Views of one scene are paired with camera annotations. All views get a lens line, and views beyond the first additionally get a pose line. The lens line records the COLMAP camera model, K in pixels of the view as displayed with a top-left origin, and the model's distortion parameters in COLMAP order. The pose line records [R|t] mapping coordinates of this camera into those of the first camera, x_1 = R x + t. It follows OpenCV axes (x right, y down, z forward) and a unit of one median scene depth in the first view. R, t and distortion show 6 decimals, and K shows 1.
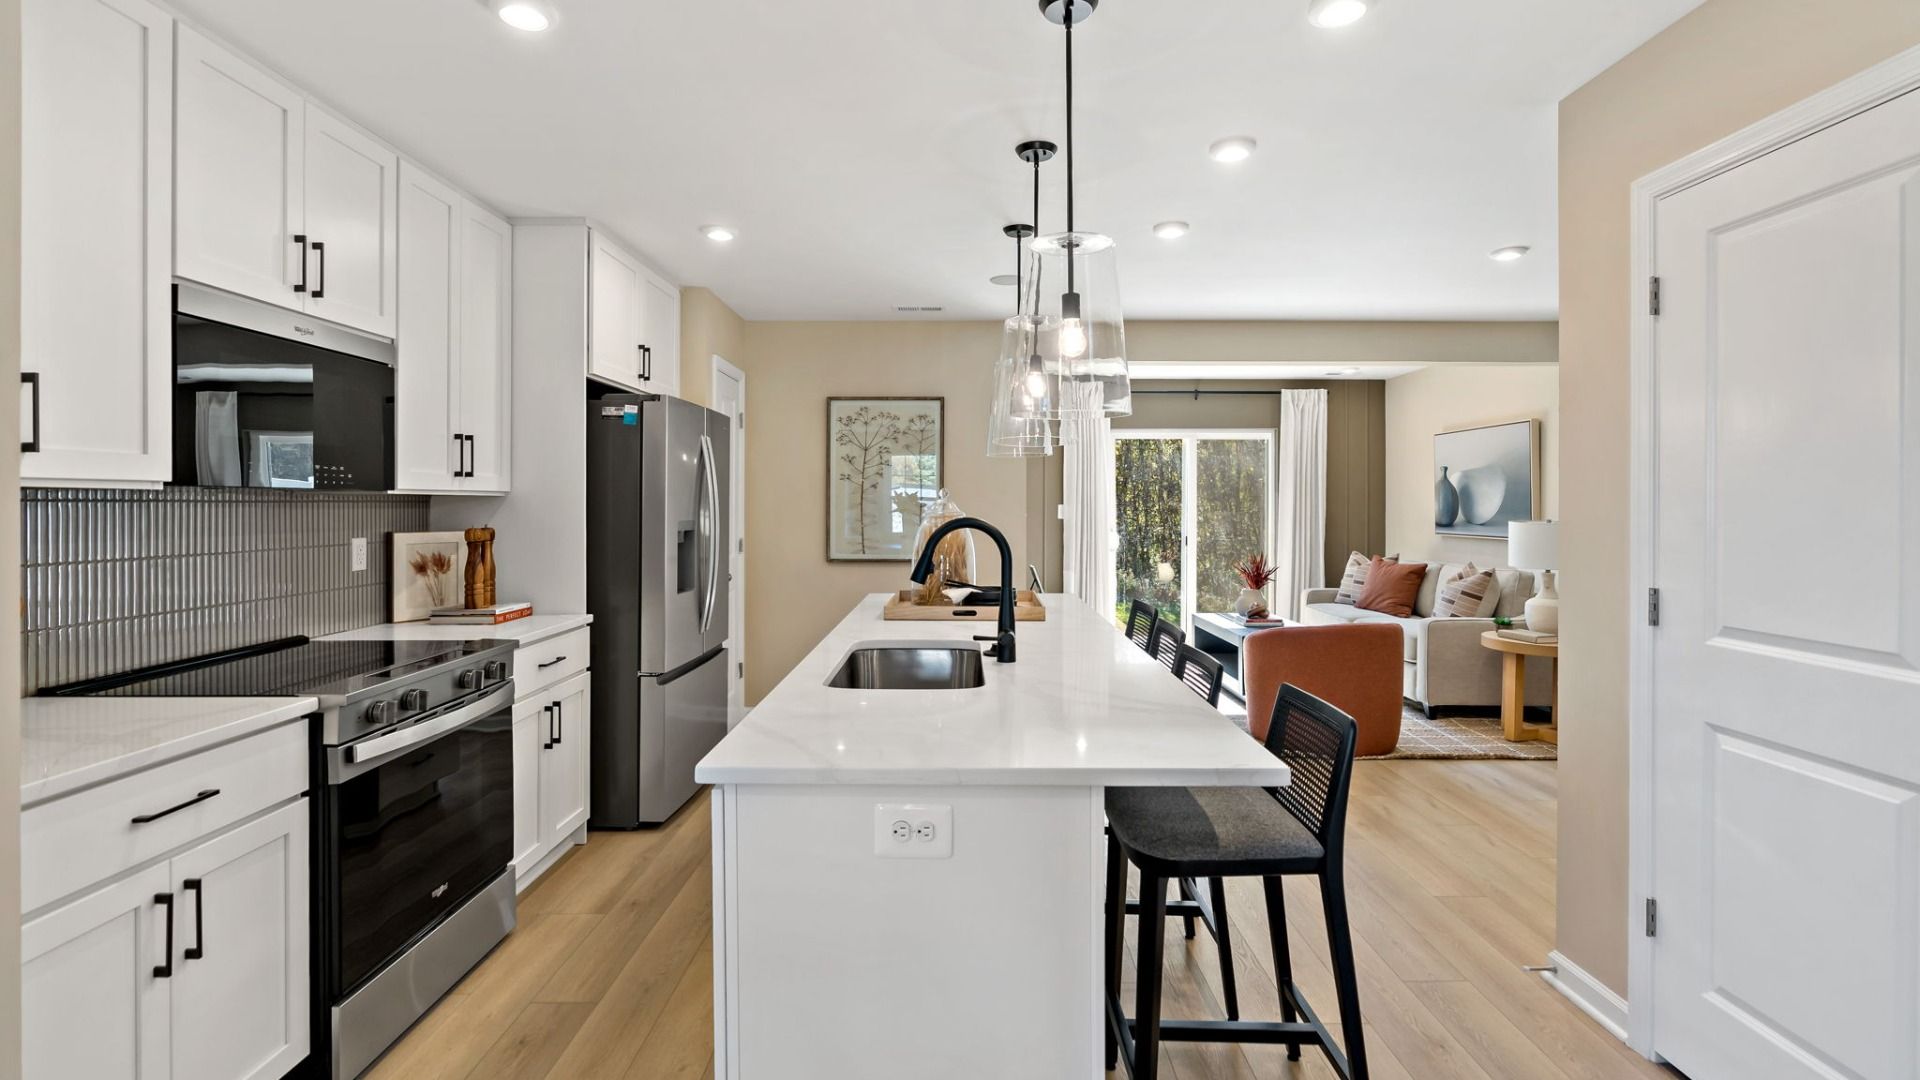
lens RADIAL K [[858.8, 0, 955.0], [0, 858.8, 499.0], [0, 0, 1]] dist [-0.001921, 0.001625]
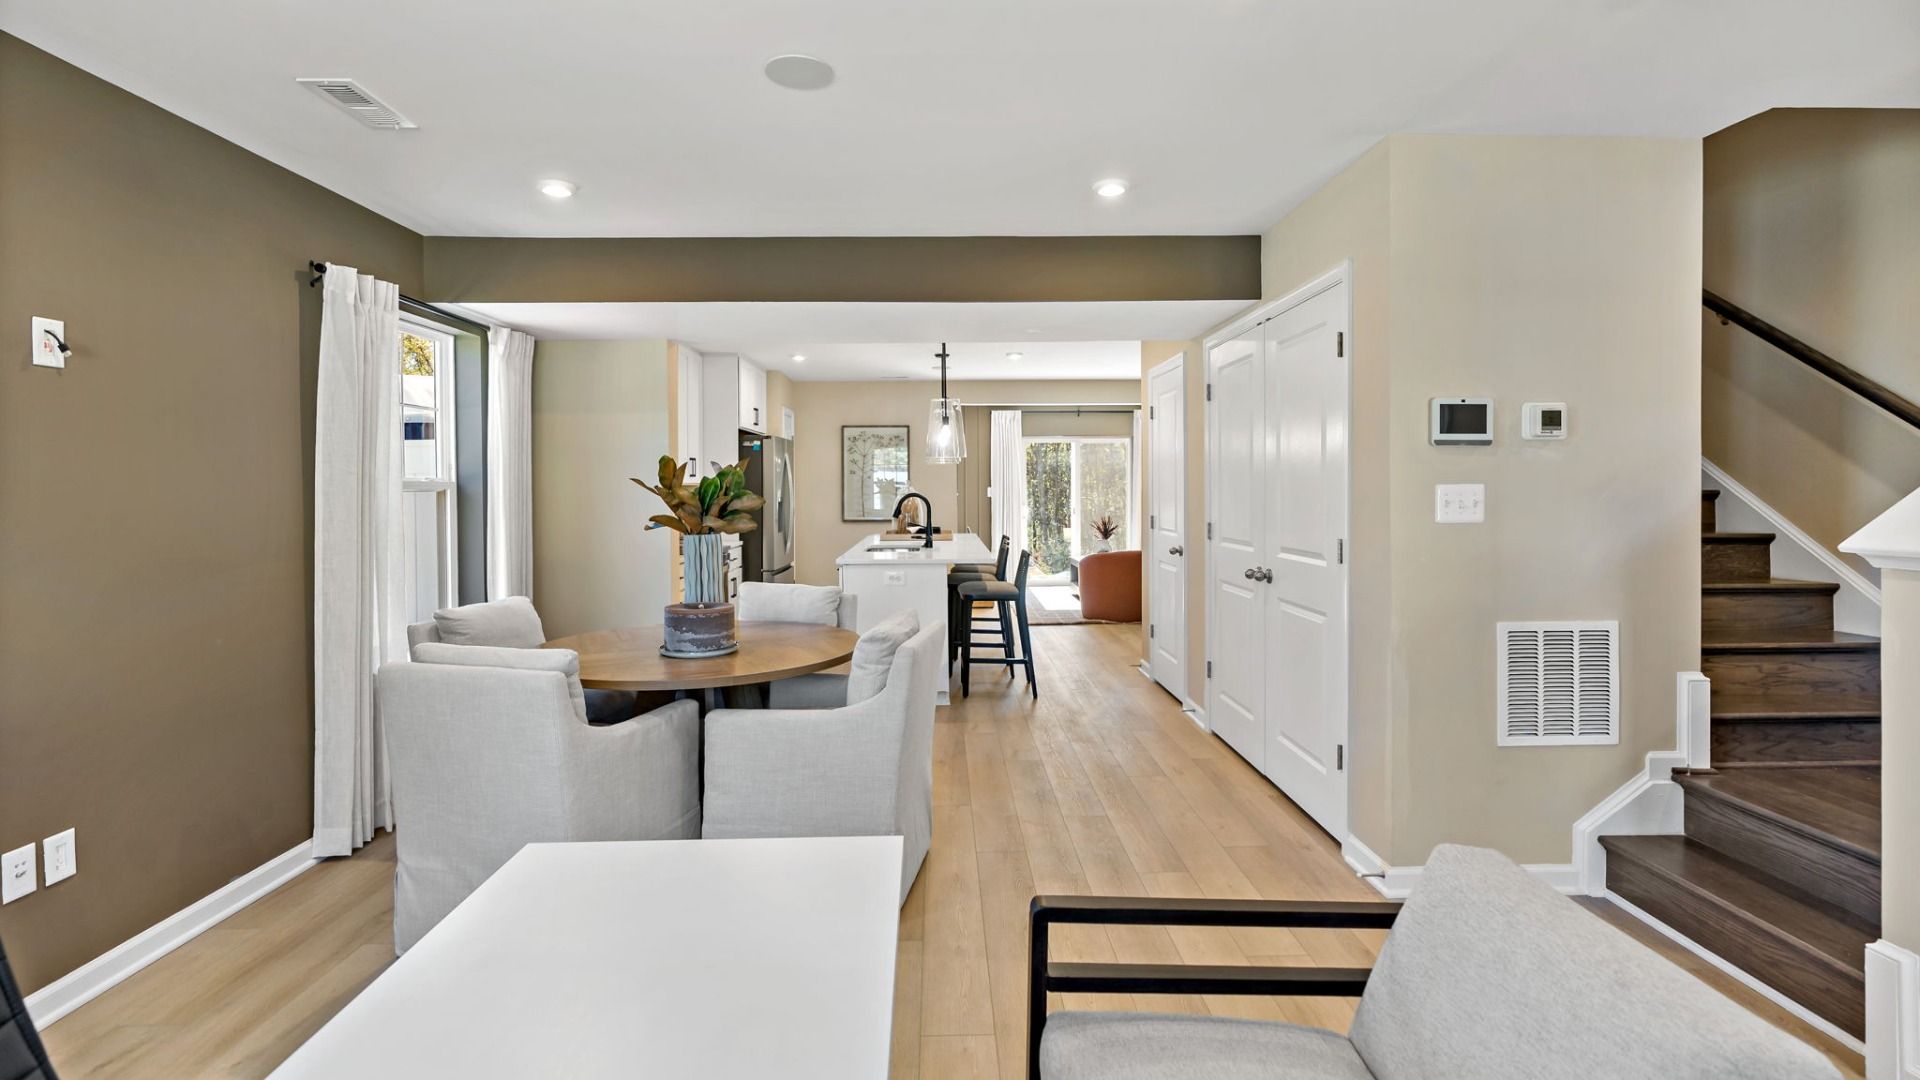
lens RADIAL K [[858.8, 0, 966.6], [0, 858.8, 484.7], [0, 0, 1]] dist [-0.001921, 0.001625]
pose [[0.999114, -0.006265, 0.041607, 0.044136], [0.006078, 0.999971, 0.004619, -0.009598], [-0.041634, -0.004362, 0.999123, -1.103243]]
